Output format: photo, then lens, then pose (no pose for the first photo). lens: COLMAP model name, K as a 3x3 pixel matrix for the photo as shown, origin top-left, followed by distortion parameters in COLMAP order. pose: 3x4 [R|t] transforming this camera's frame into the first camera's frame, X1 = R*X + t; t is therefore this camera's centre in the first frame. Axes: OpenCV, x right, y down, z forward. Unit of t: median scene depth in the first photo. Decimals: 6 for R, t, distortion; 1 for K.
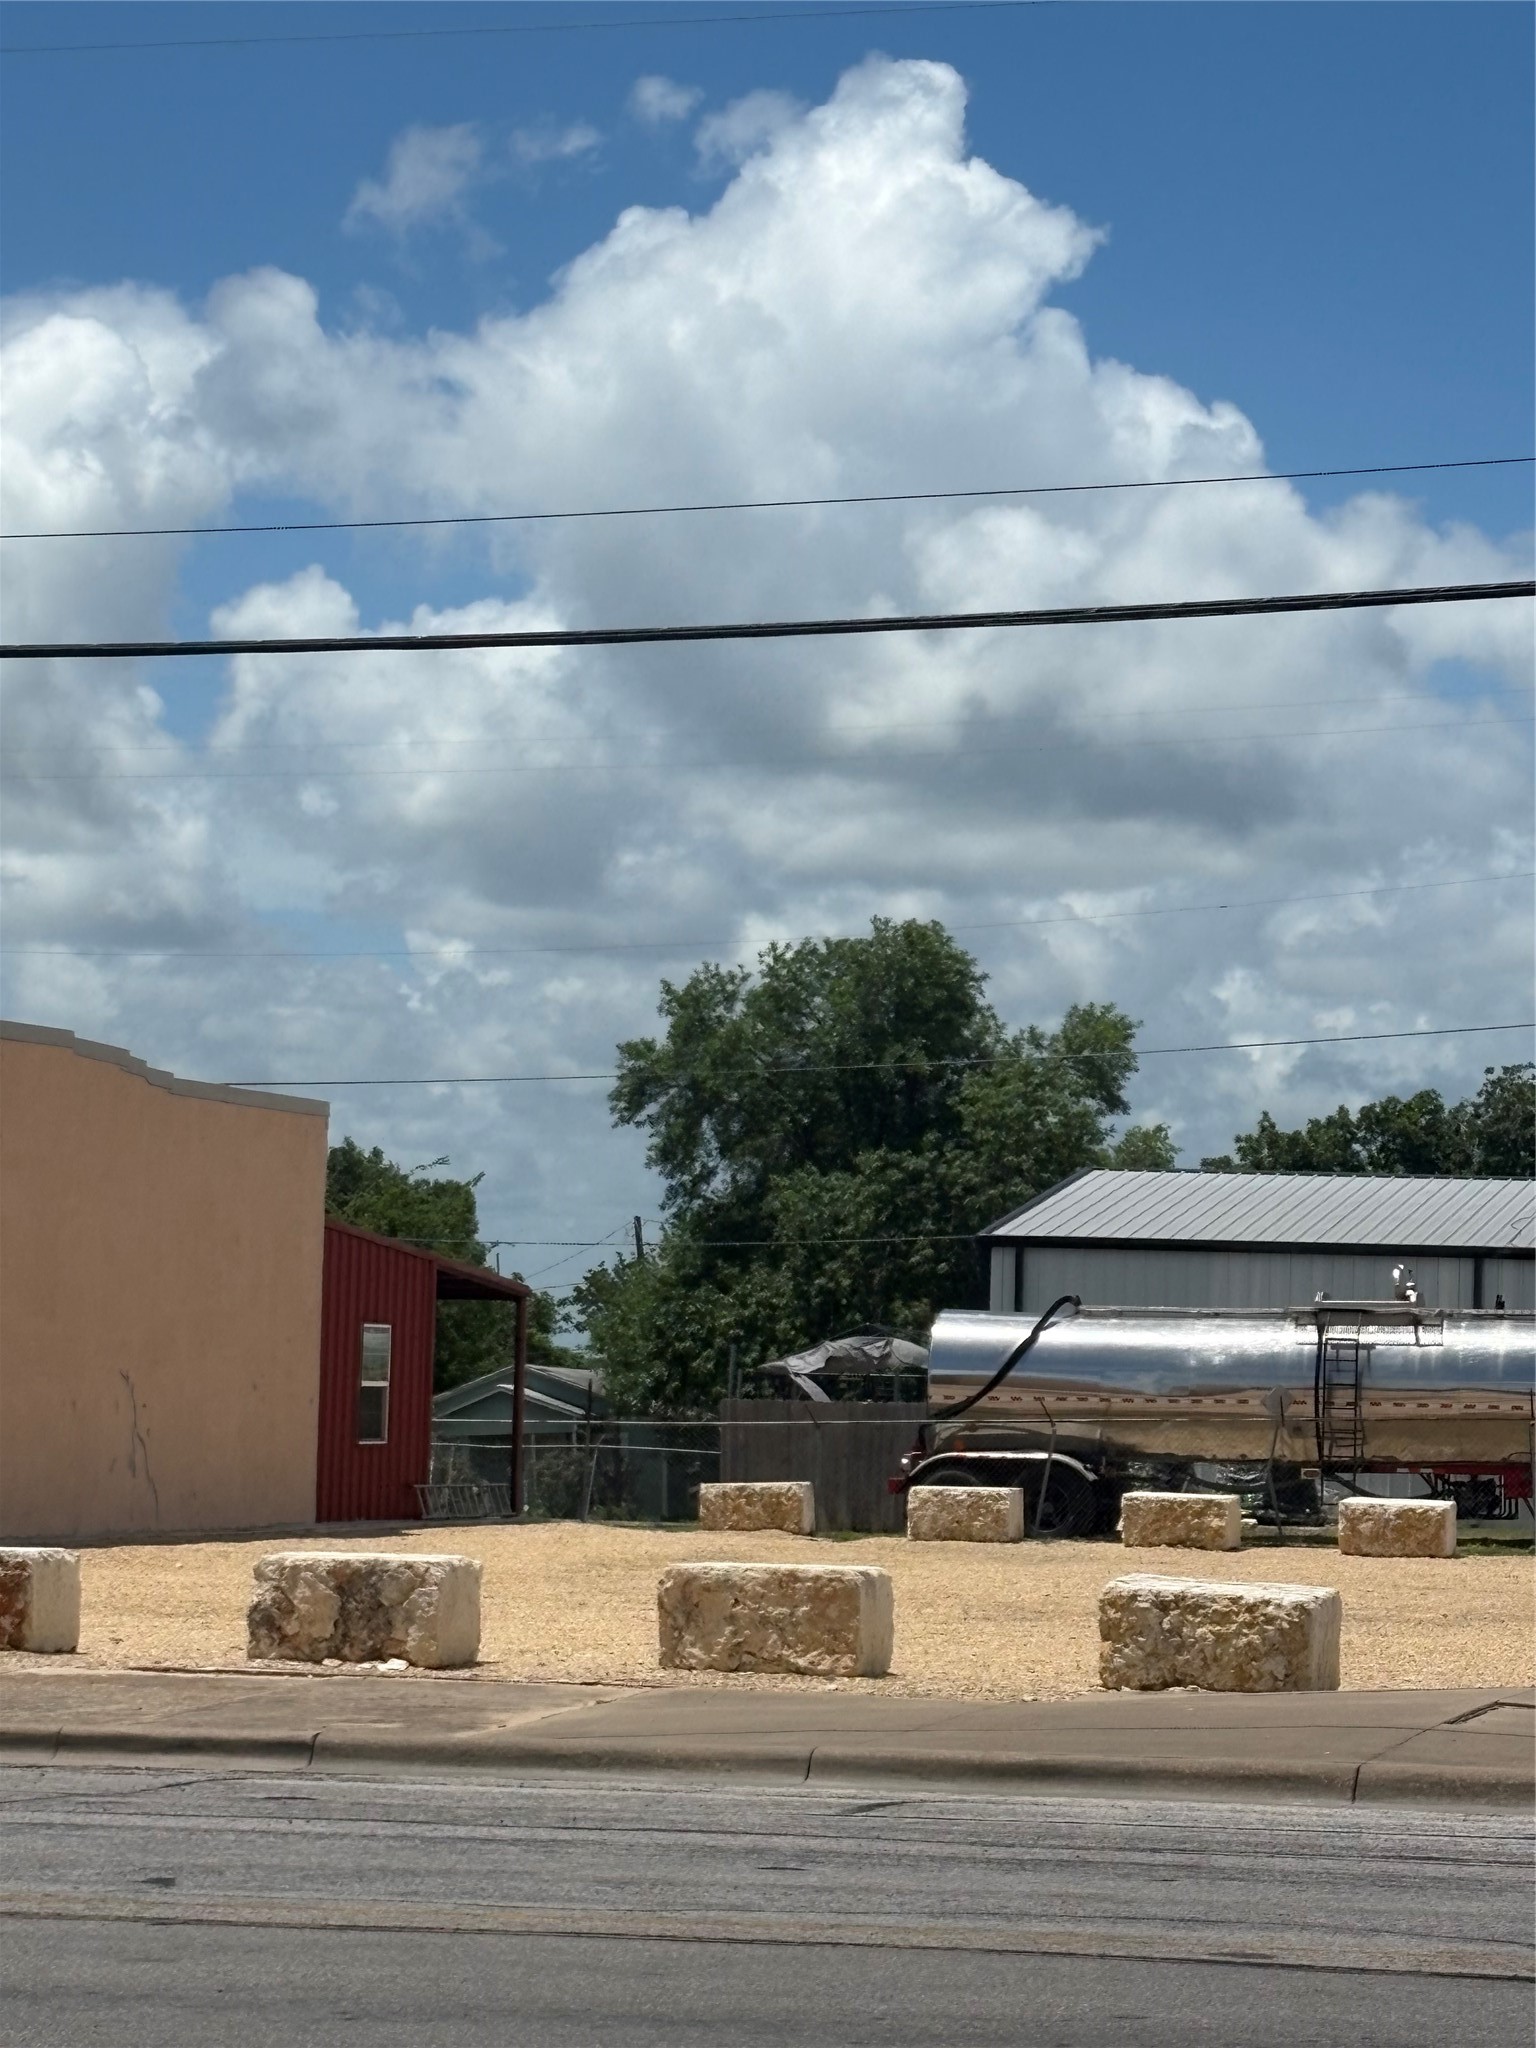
lens RADIAL K [[5949.2, 0, 709.8], [0, 5949.2, 1018.7], [0, 0, 1]] dist [0.150800, 0.000000]
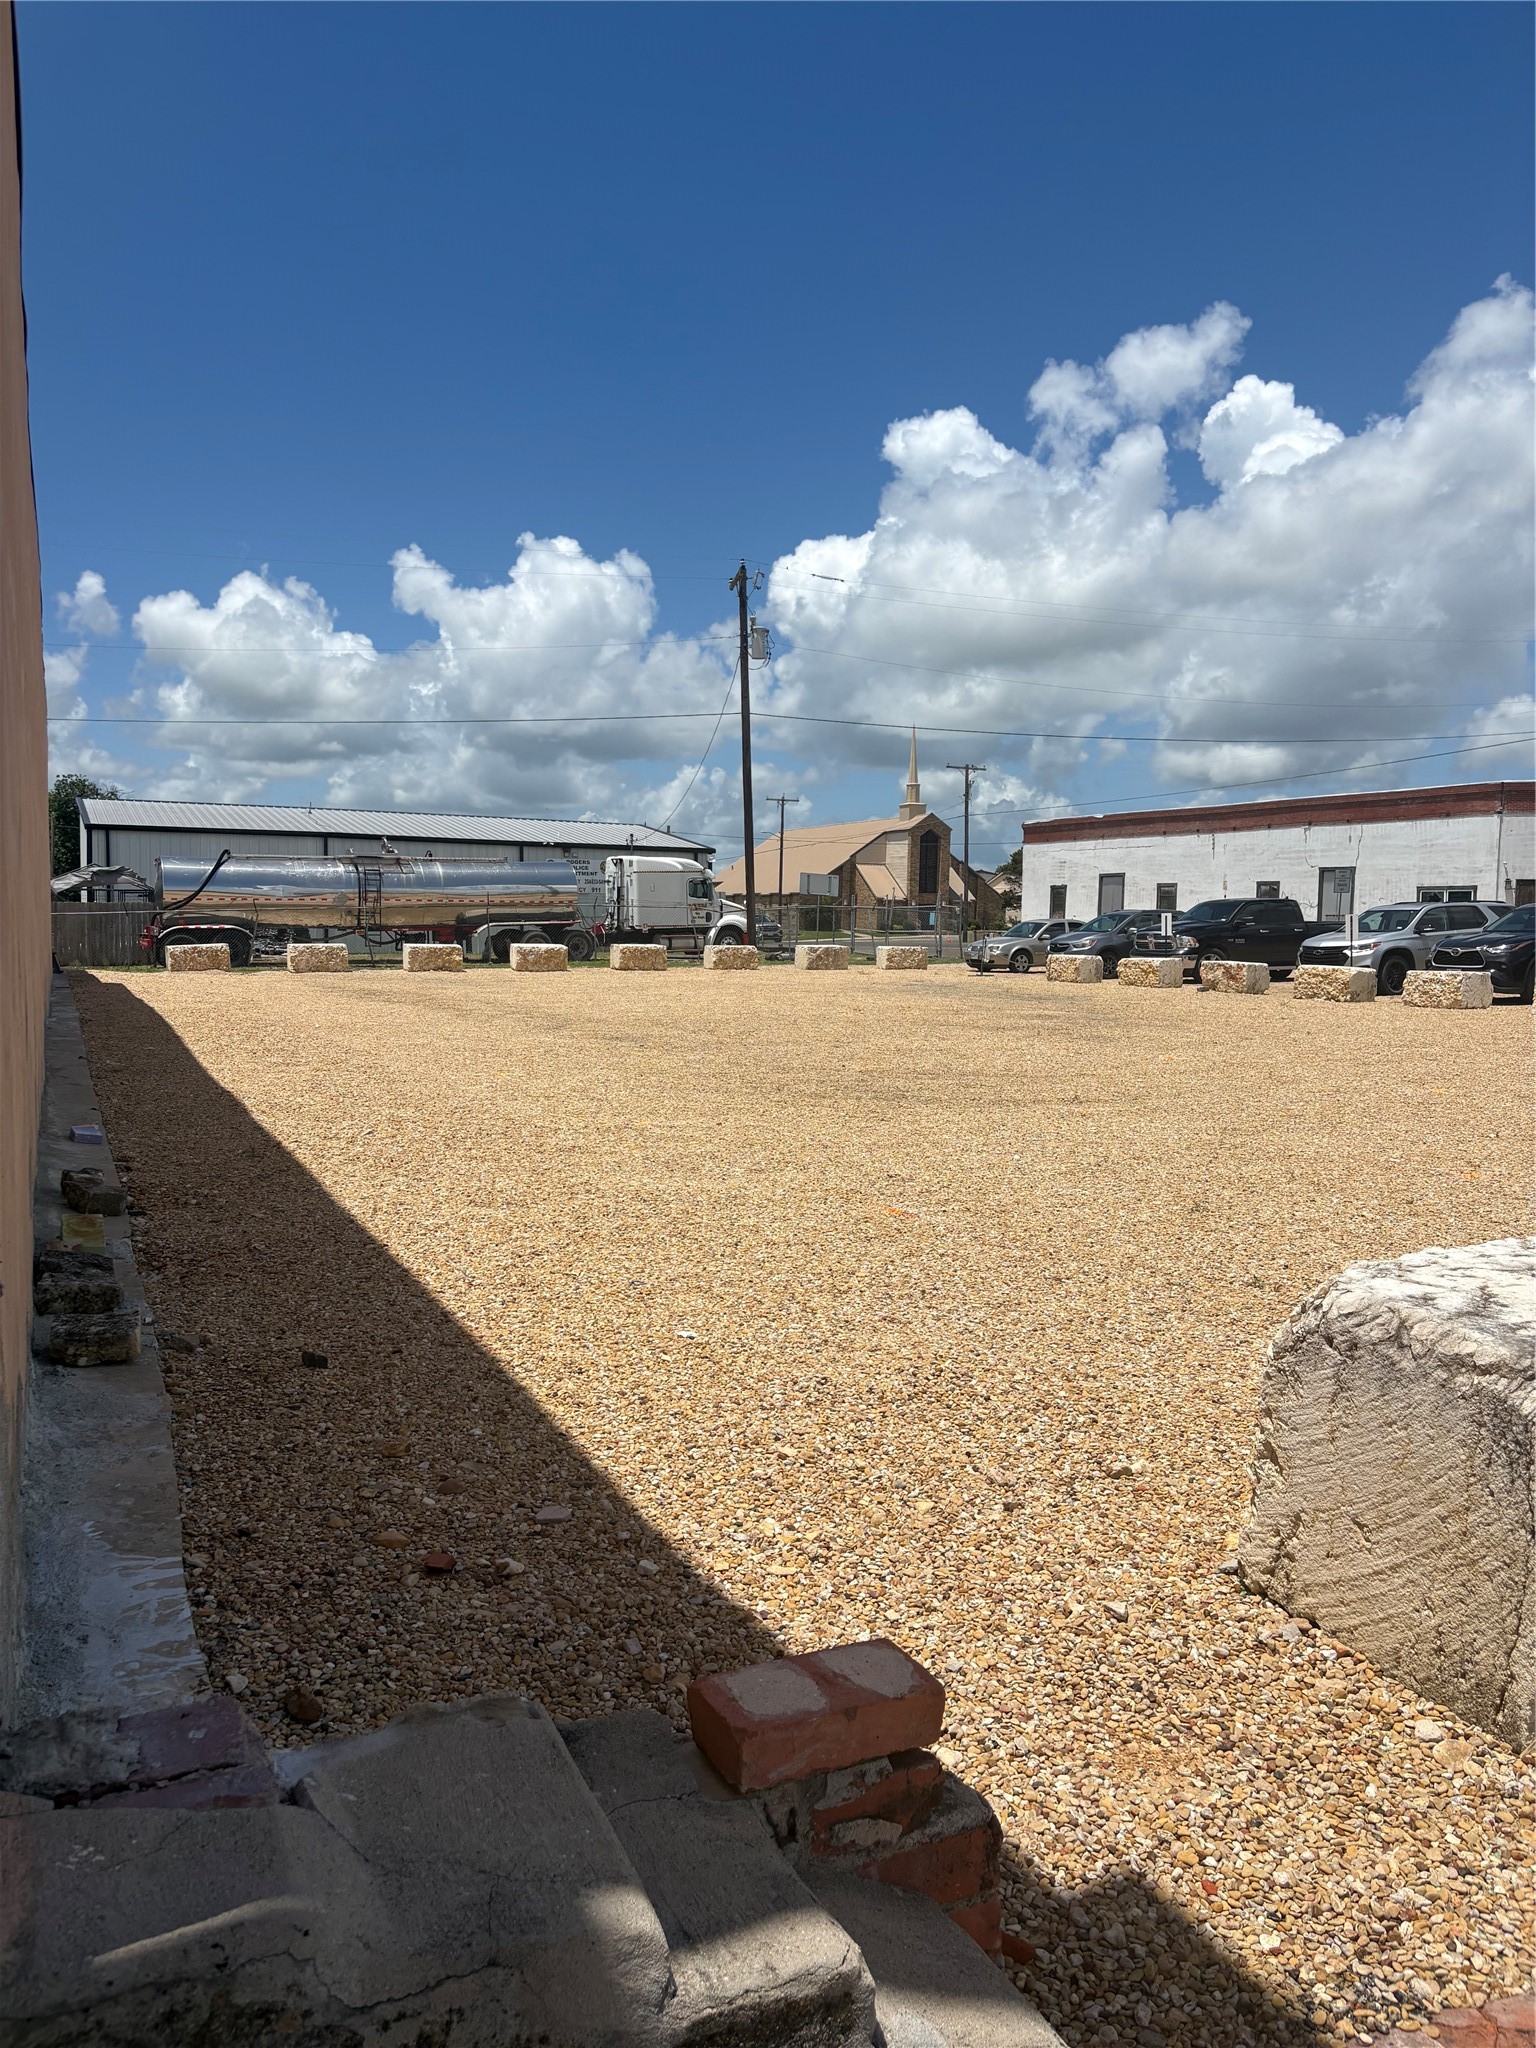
lens RADIAL K [[1548.5, 0, 749.7], [0, 1548.5, 1030.8], [0, 0, 1]] dist [0.047359, -0.062301]
pose [[0.755400, -0.065865, 0.651945, -0.178824], [-0.029613, 0.990487, 0.134380, 0.035331], [-0.654595, -0.120817, 0.746263, 0.536525]]
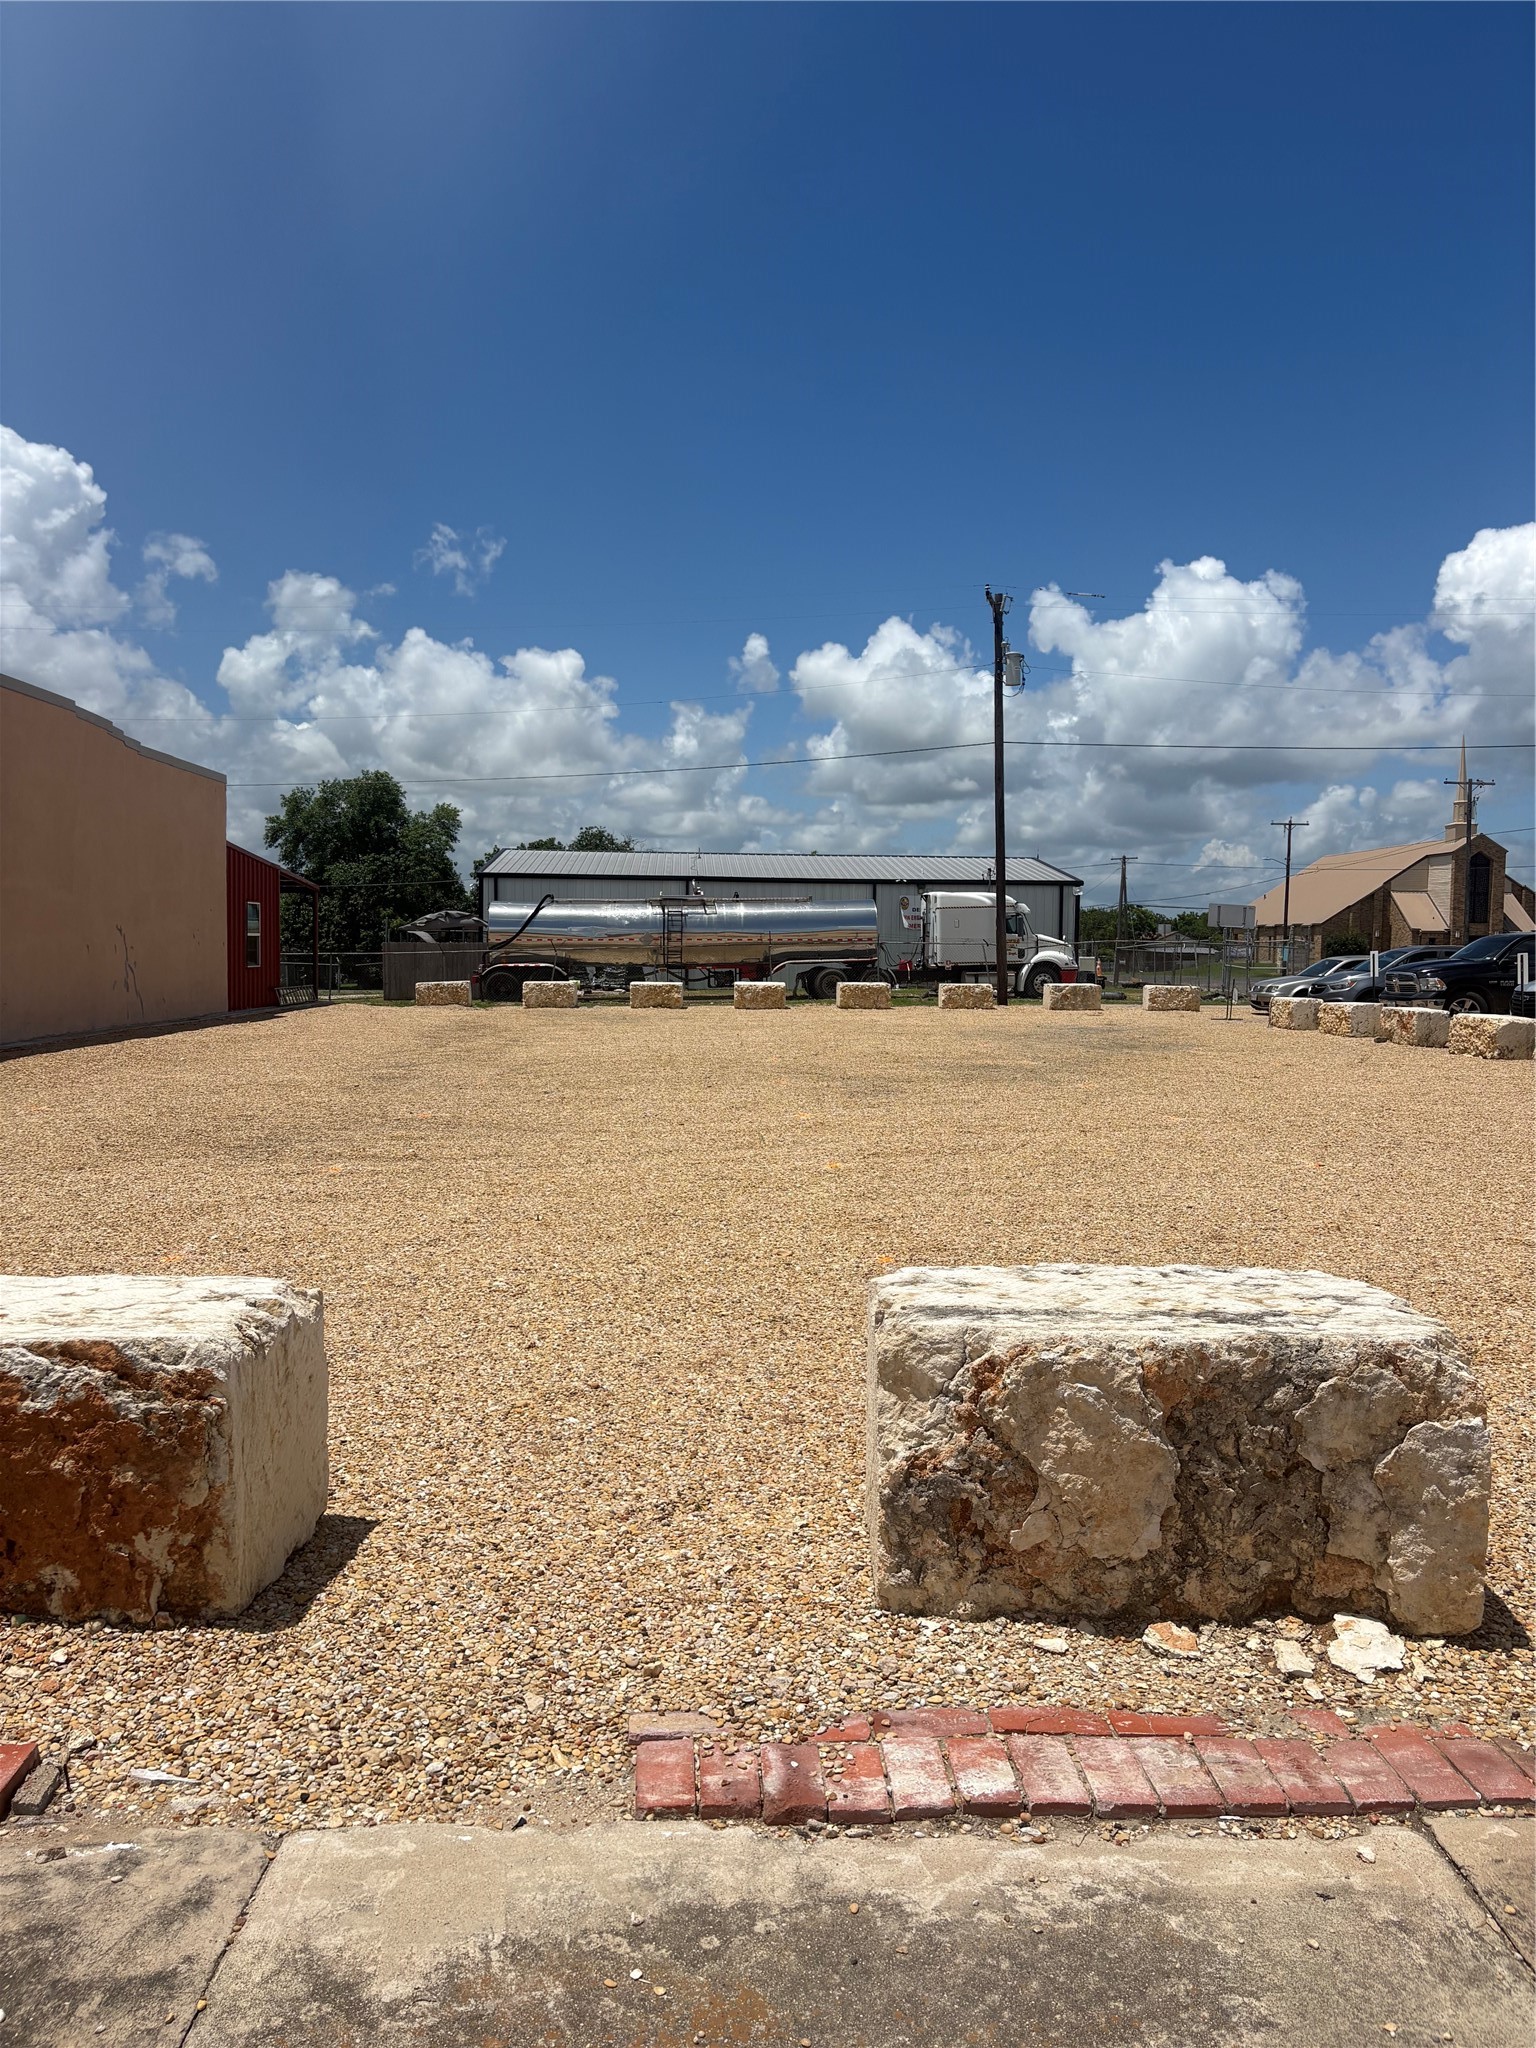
lens RADIAL K [[1548.5, 0, 760.0], [0, 1548.5, 1029.4], [0, 0, 1]] dist [0.047359, -0.062301]
pose [[0.948463, -0.035959, 0.314842, -0.057958], [-0.001870, 0.992889, 0.119032, 0.031090], [-0.316883, -0.113486, 0.941651, 0.469231]]
